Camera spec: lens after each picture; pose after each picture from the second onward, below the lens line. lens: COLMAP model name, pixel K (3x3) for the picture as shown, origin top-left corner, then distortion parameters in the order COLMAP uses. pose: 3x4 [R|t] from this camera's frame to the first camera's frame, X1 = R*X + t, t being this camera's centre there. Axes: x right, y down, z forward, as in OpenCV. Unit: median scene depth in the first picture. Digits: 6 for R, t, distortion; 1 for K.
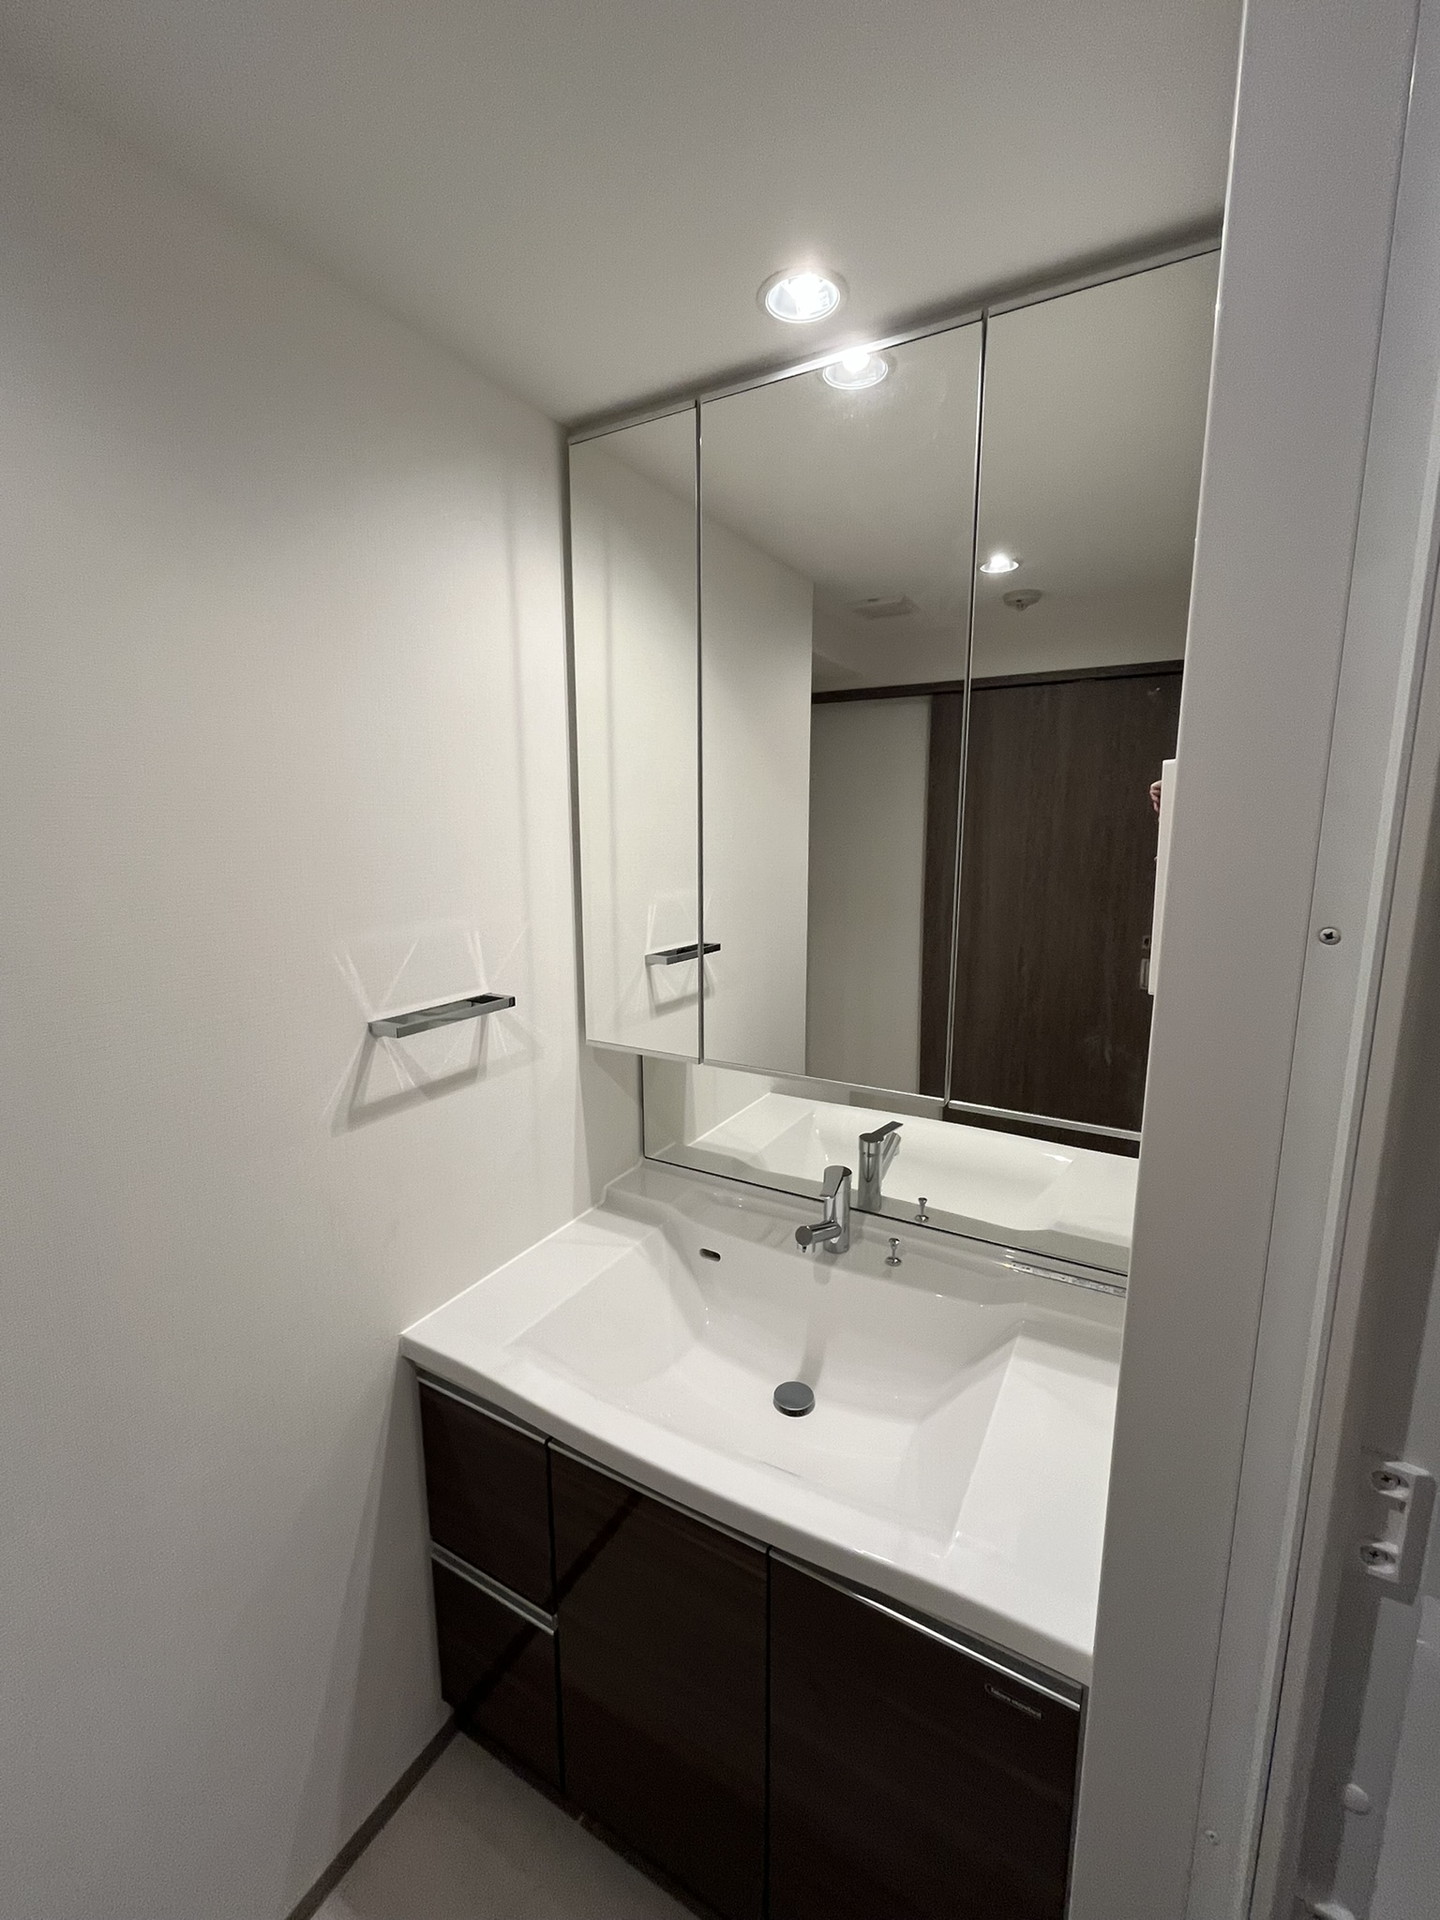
lens RADIAL K [[782.4, 0, 720.6], [0, 782.4, 958.2], [0, 0, 1]] dist [-0.004065, -0.000184]
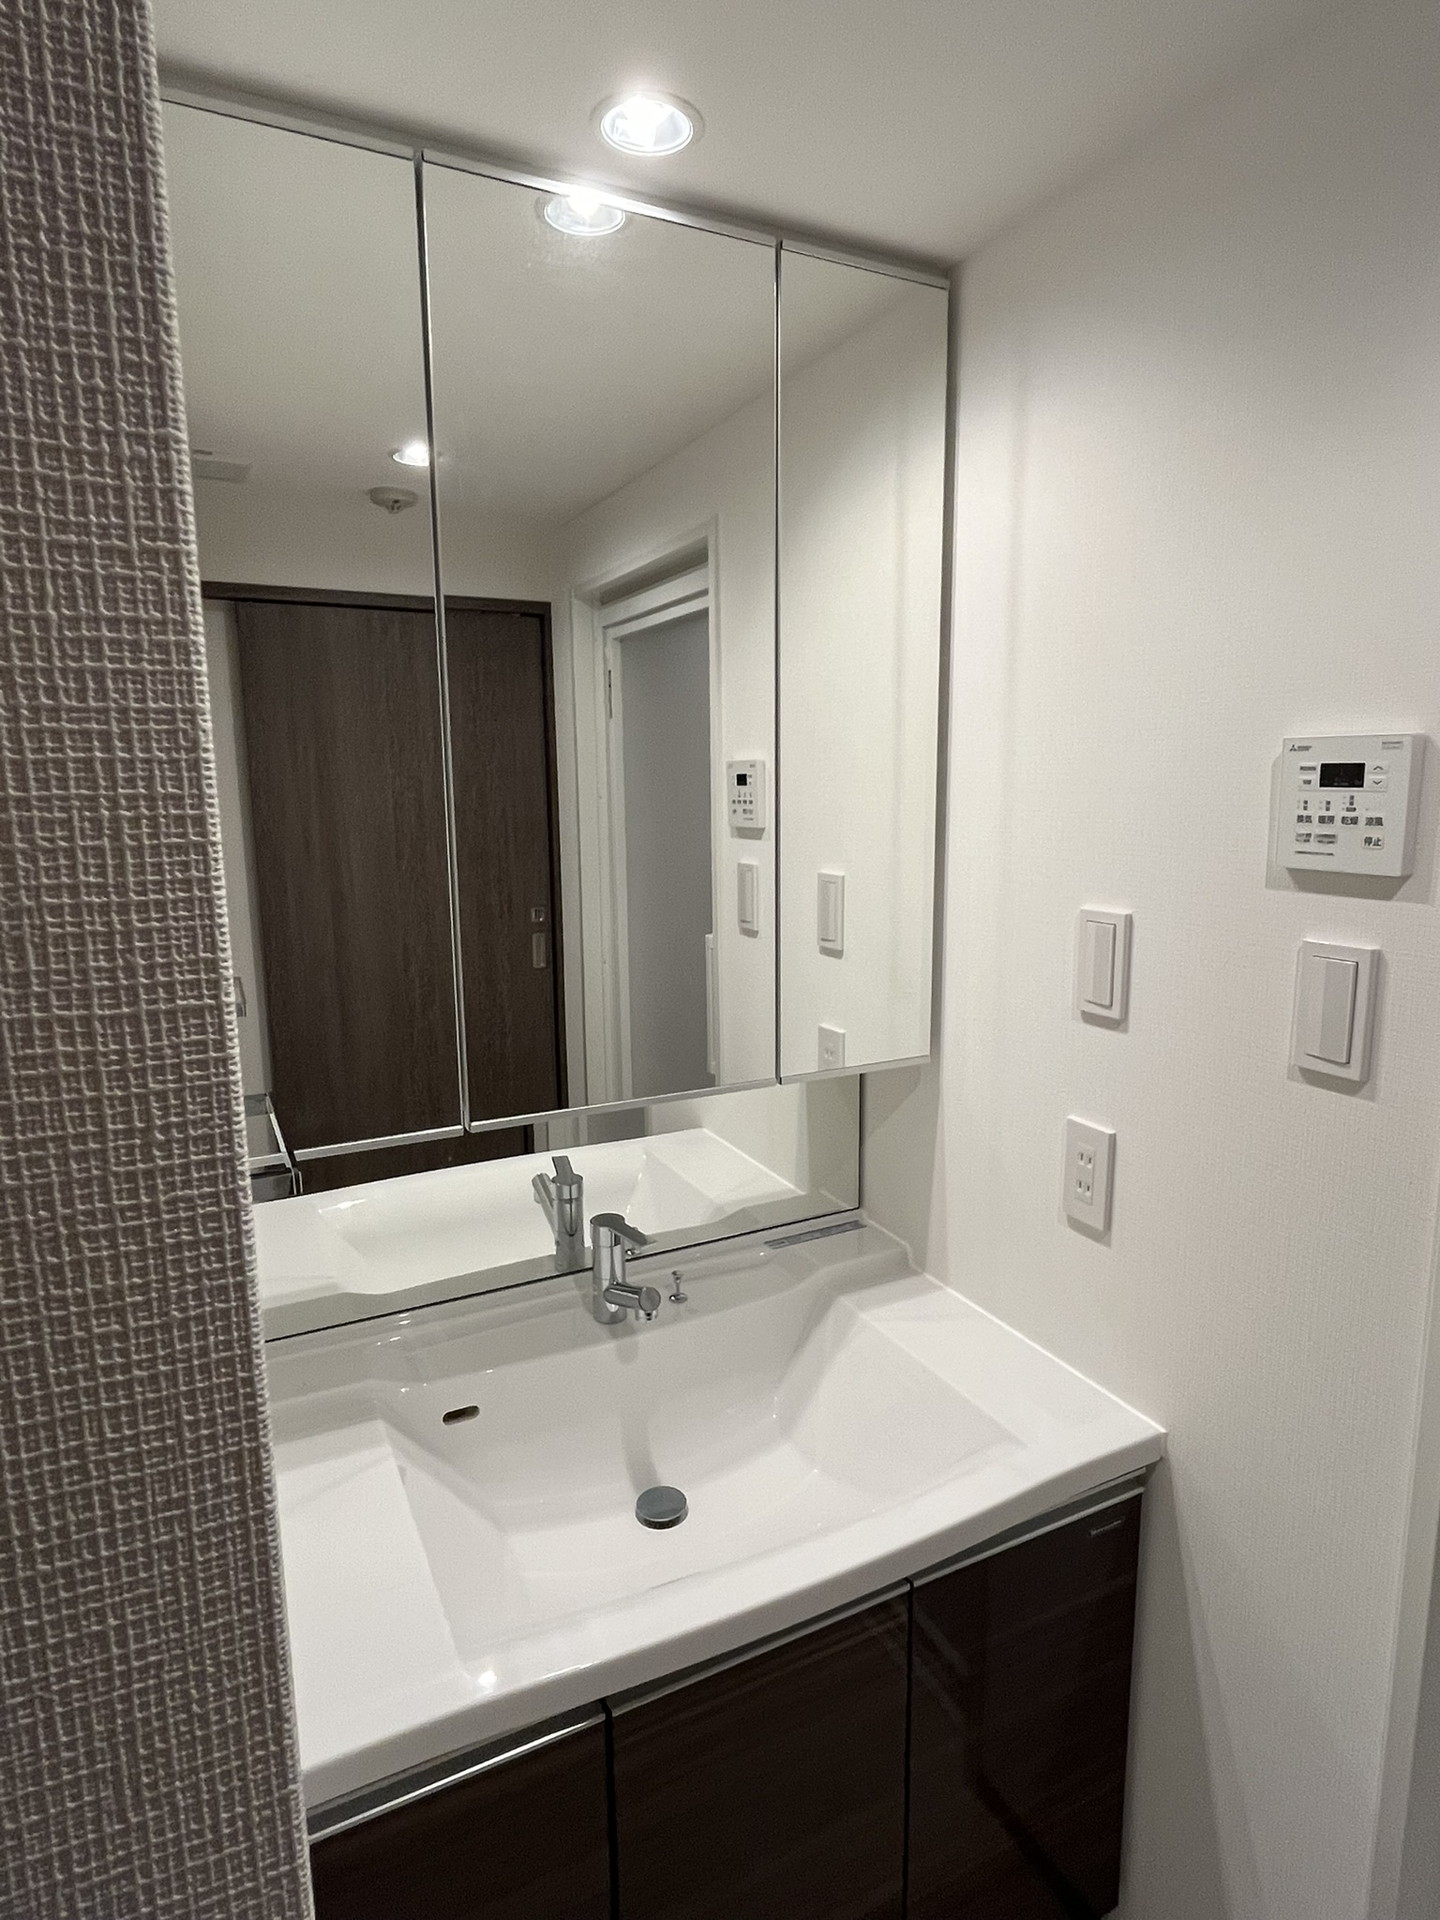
lens RADIAL K [[1064.8, 0, 716.9], [0, 1064.8, 958.7], [0, 0, 1]] dist [0.001982, 0.000431]
pose [[0.560299, -0.149737, 0.814643, -0.723059], [0.143370, 0.986211, 0.082665, -0.073267], [-0.815788, 0.070479, 0.574041, 0.311027]]
